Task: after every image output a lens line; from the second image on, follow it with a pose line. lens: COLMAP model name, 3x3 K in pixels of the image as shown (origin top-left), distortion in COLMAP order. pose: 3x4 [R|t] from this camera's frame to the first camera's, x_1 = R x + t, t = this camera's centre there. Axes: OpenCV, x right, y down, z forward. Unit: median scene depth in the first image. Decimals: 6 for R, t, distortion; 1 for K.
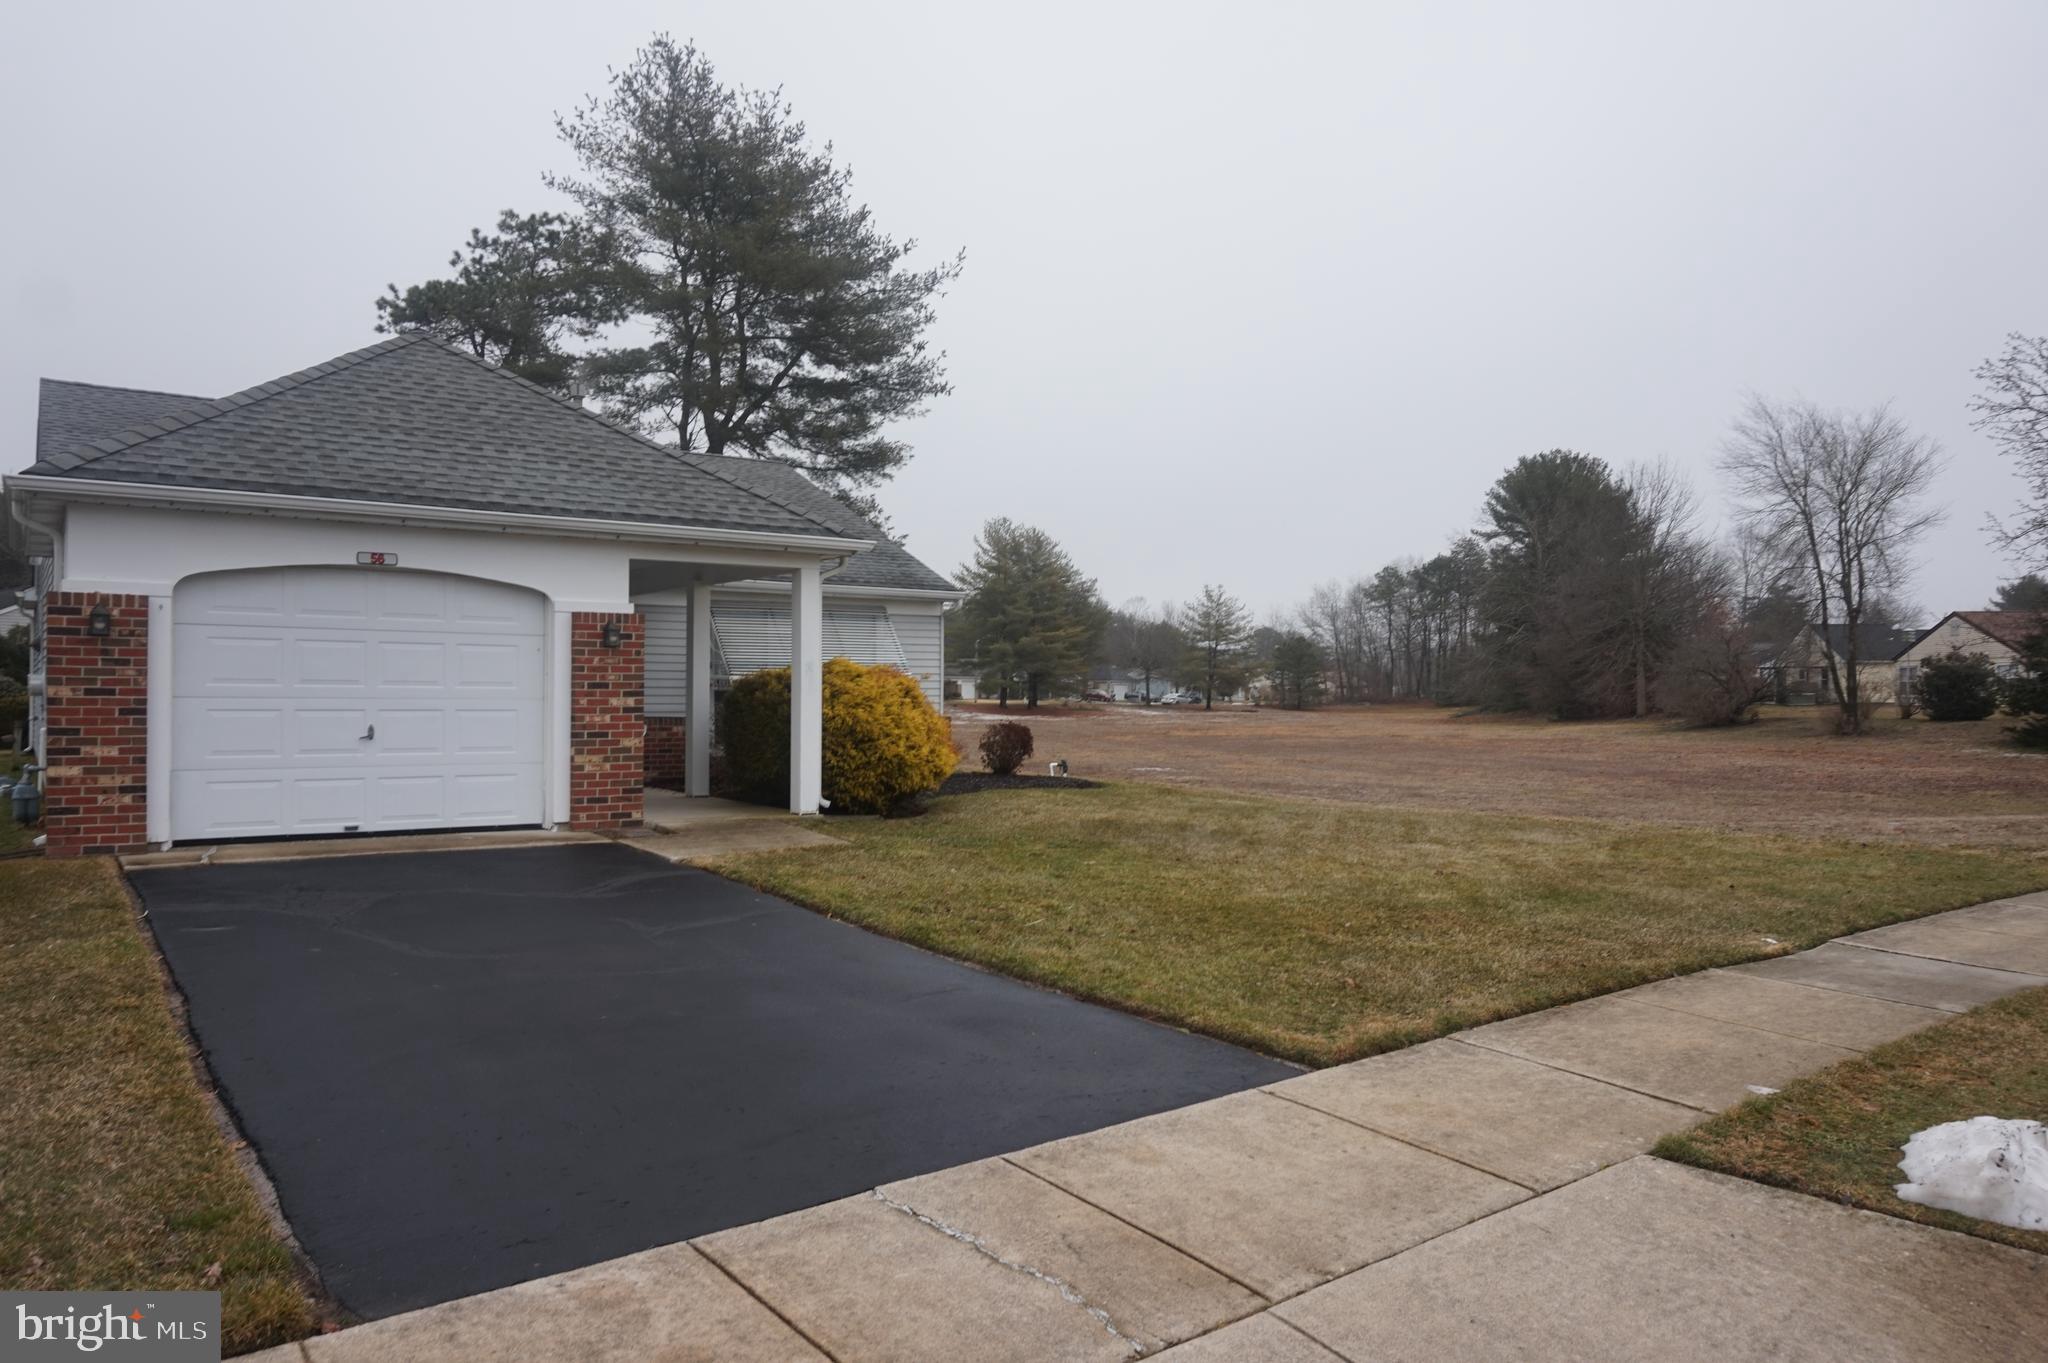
lens RADIAL K [[1409.0, 0, 1027.3], [0, 1409.0, 696.9], [0, 0, 1]] dist [-0.052750, 0.030990]
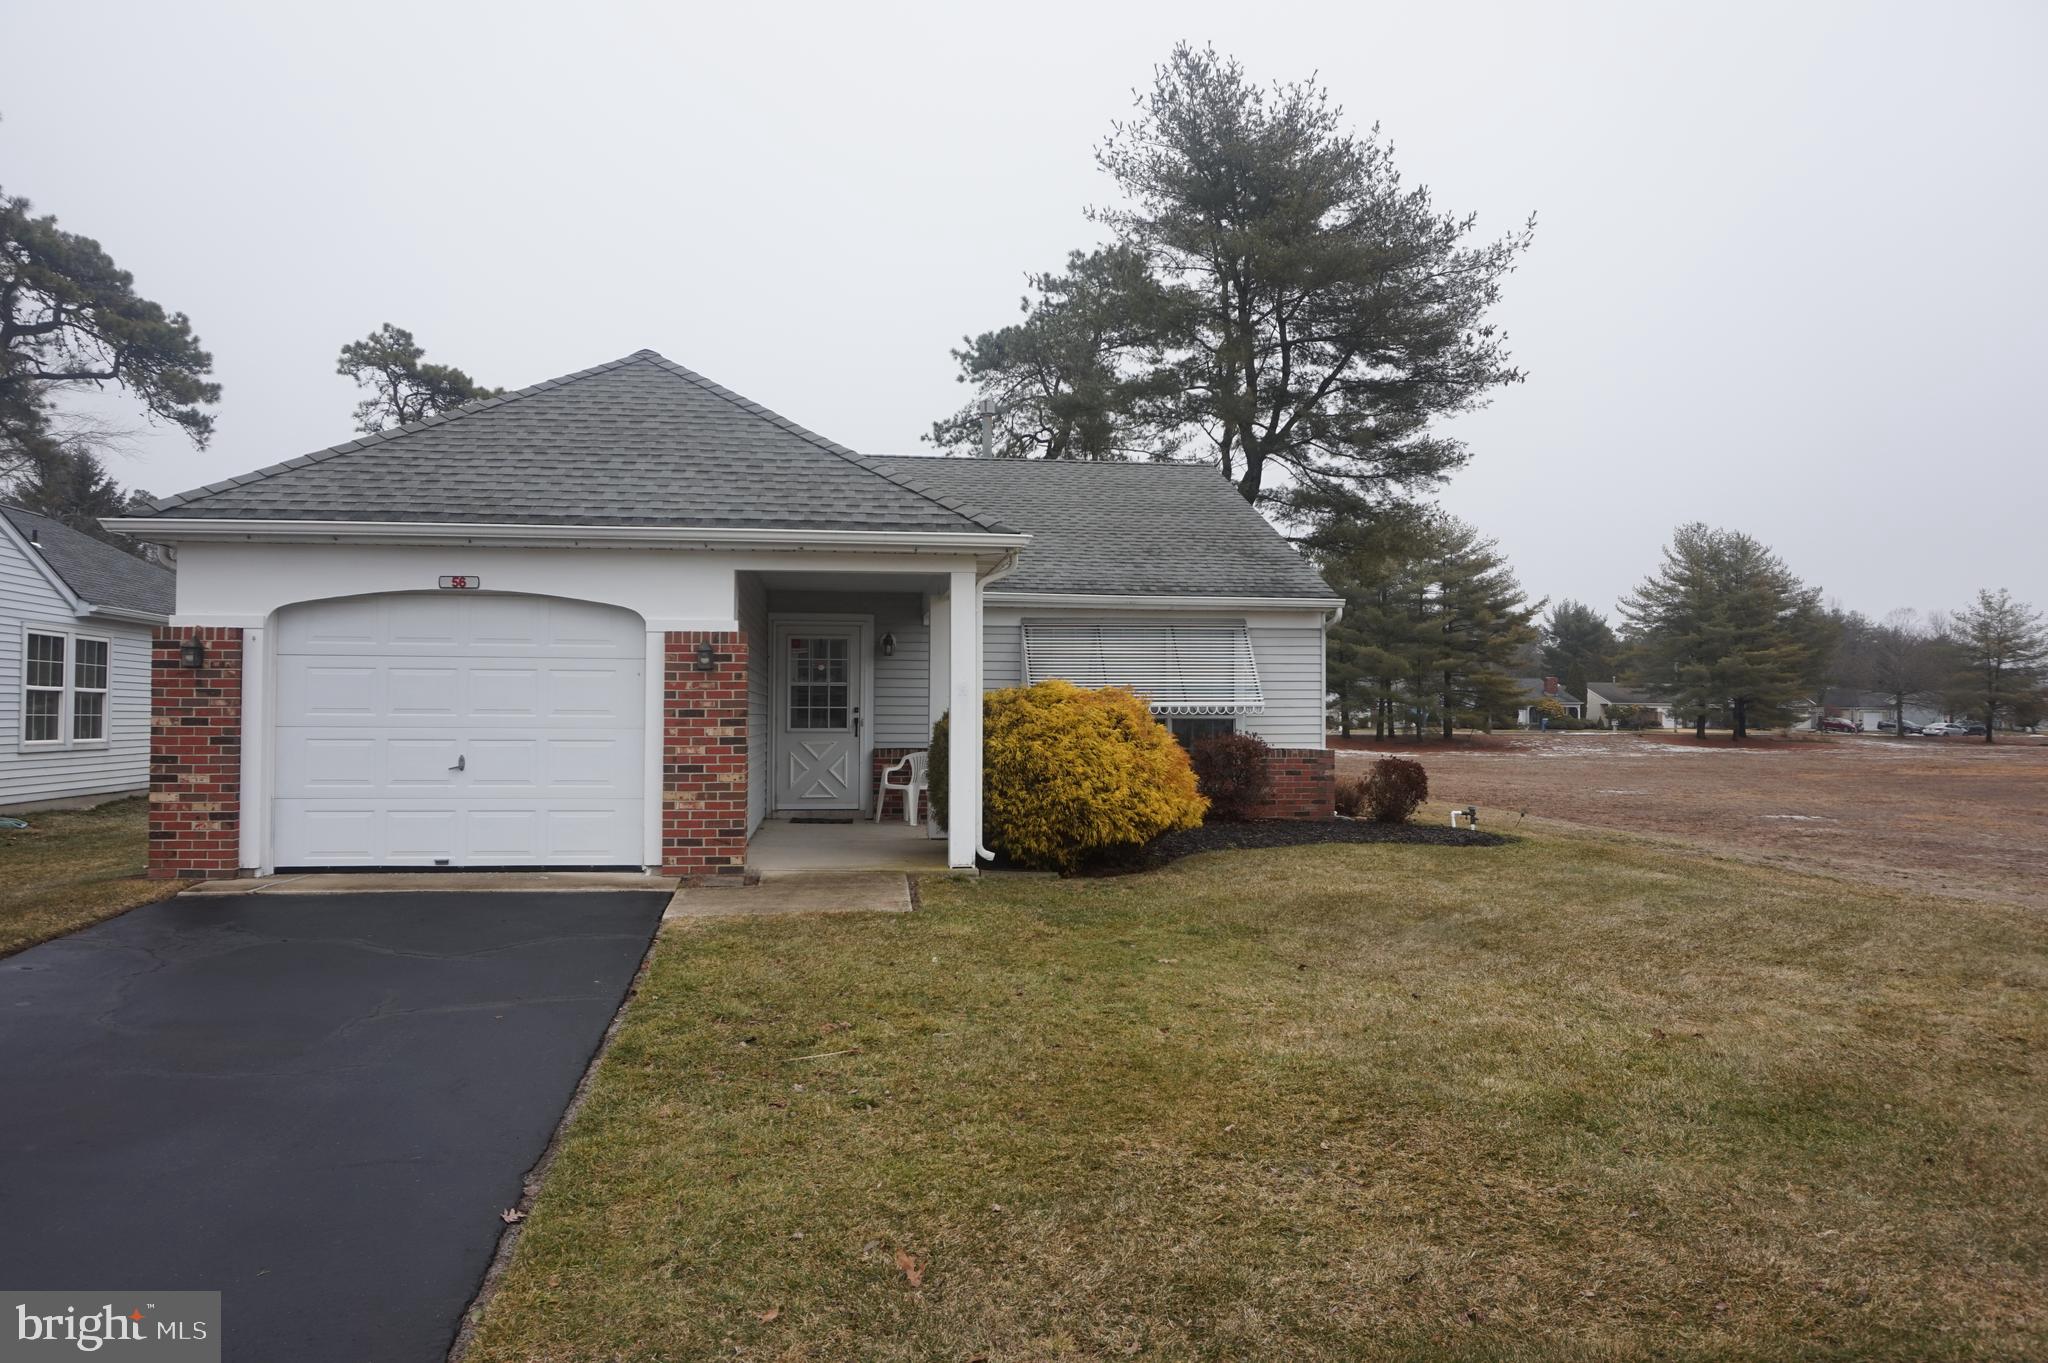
lens RADIAL K [[1409.0, 0, 1024.7], [0, 1409.0, 684.7], [0, 0, 1]] dist [-0.052750, 0.030990]
pose [[0.875438, -0.015289, -0.483089, 0.188011], [0.000628, 0.999535, -0.030495, 0.000526], [0.483331, 0.026393, 0.875040, 0.193155]]
